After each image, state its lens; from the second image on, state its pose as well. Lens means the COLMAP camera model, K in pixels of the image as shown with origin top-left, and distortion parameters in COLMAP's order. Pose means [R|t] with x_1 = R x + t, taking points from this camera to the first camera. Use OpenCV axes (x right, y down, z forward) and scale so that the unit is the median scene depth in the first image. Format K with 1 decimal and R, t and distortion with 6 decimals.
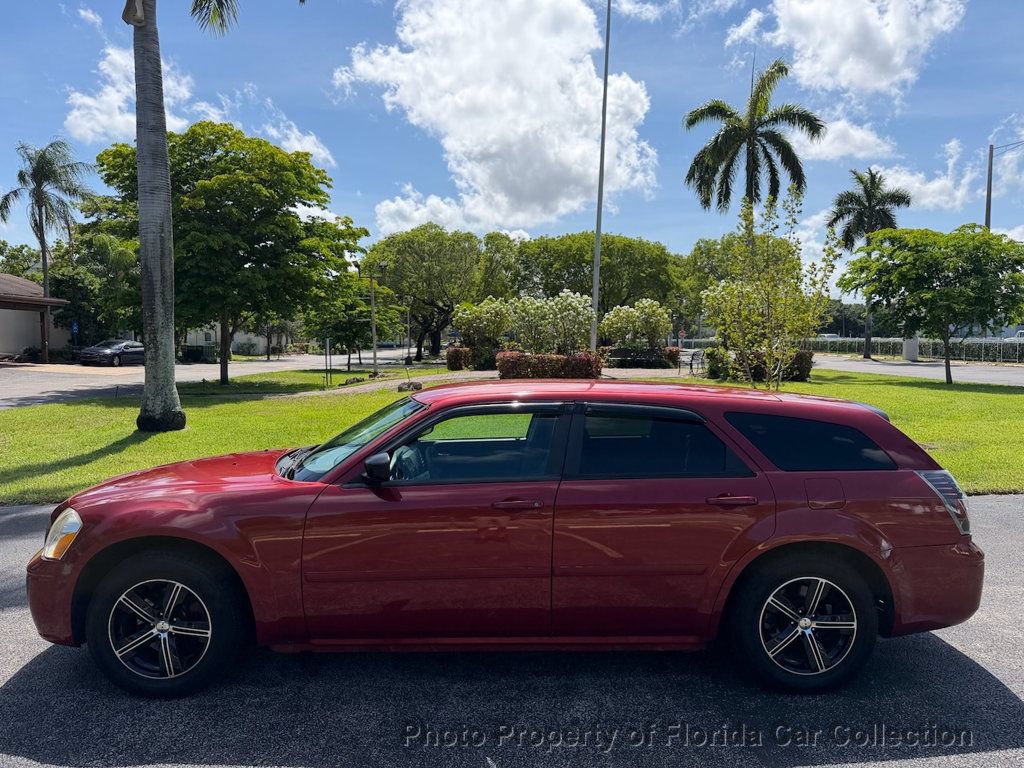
lens RADIAL K [[755.9, 0, 504.7], [0, 755.9, 379.9], [0, 0, 1]] dist [0.009220, -0.000207]
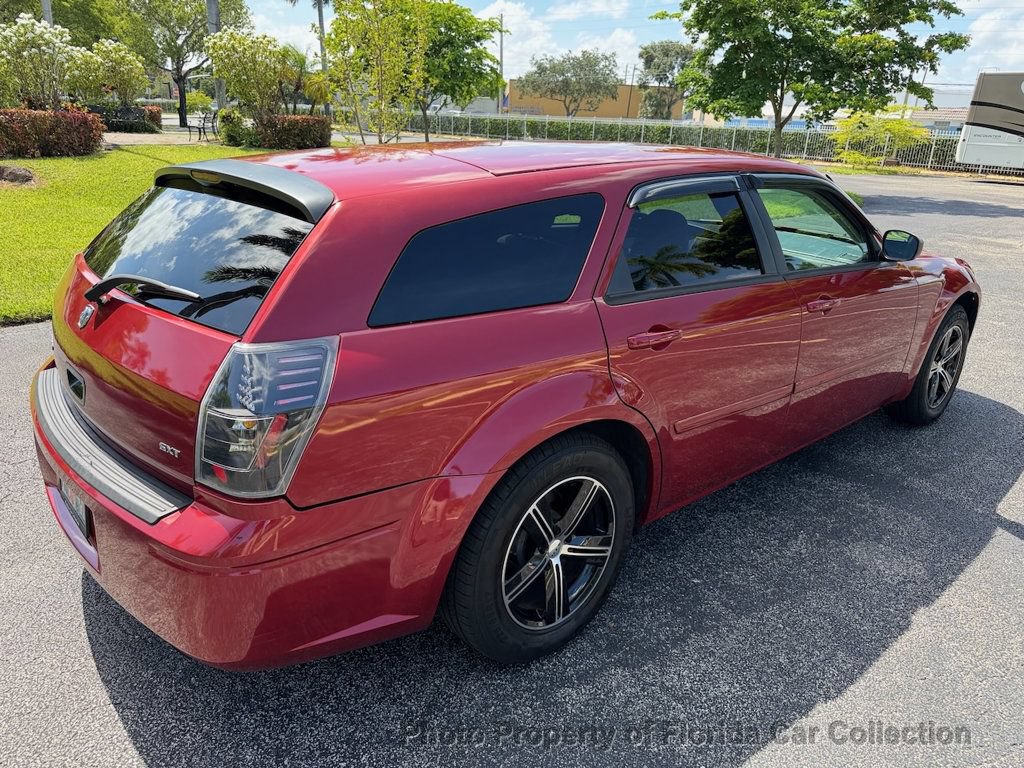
lens RADIAL K [[757.3, 0, 509.1], [0, 757.3, 386.0], [0, 0, 1]] dist [0.029213, 0.001660]
pose [[0.720450, -0.202665, 0.663234, -0.111430], [-0.001821, 0.955791, 0.294040, 0.002034], [-0.693505, -0.213049, 0.688231, 0.078921]]
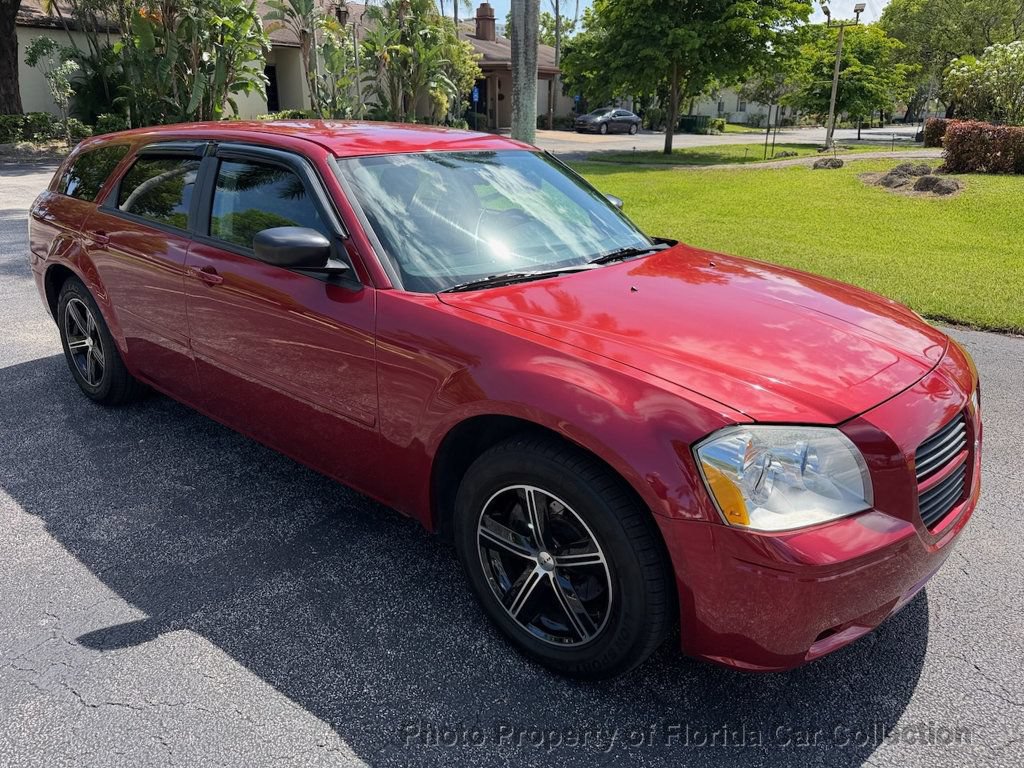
lens RADIAL K [[757.3, 0, 509.1], [0, 757.3, 386.0], [0, 0, 1]] dist [0.029213, 0.001660]
pose [[0.756703, 0.232066, -0.611184, 0.150555], [-0.048081, 0.952100, 0.301983, 0.003324], [0.651988, -0.199125, 0.731615, 0.068857]]
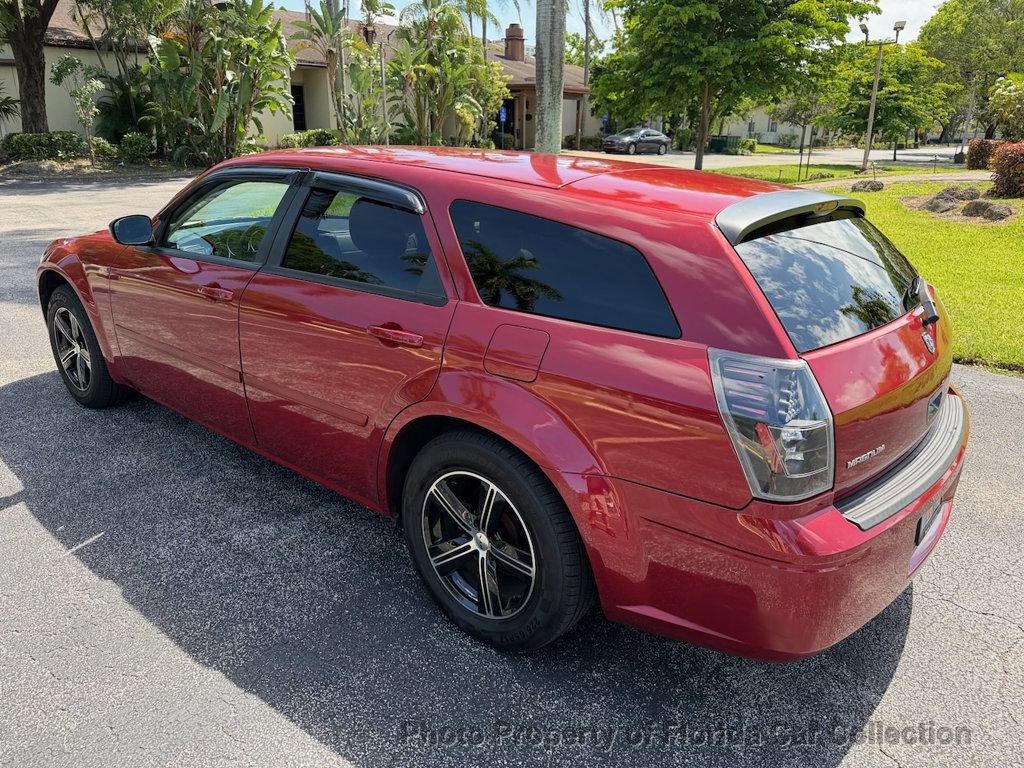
lens RADIAL K [[746.5, 0, 512.6], [0, 746.5, 386.4], [0, 0, 1]] dist [0.041028, -0.012784]
pose [[0.733652, 0.230595, -0.639203, 0.132606], [-0.051975, 0.956948, 0.285568, 0.001654], [0.677534, -0.176285, 0.714052, 0.097466]]
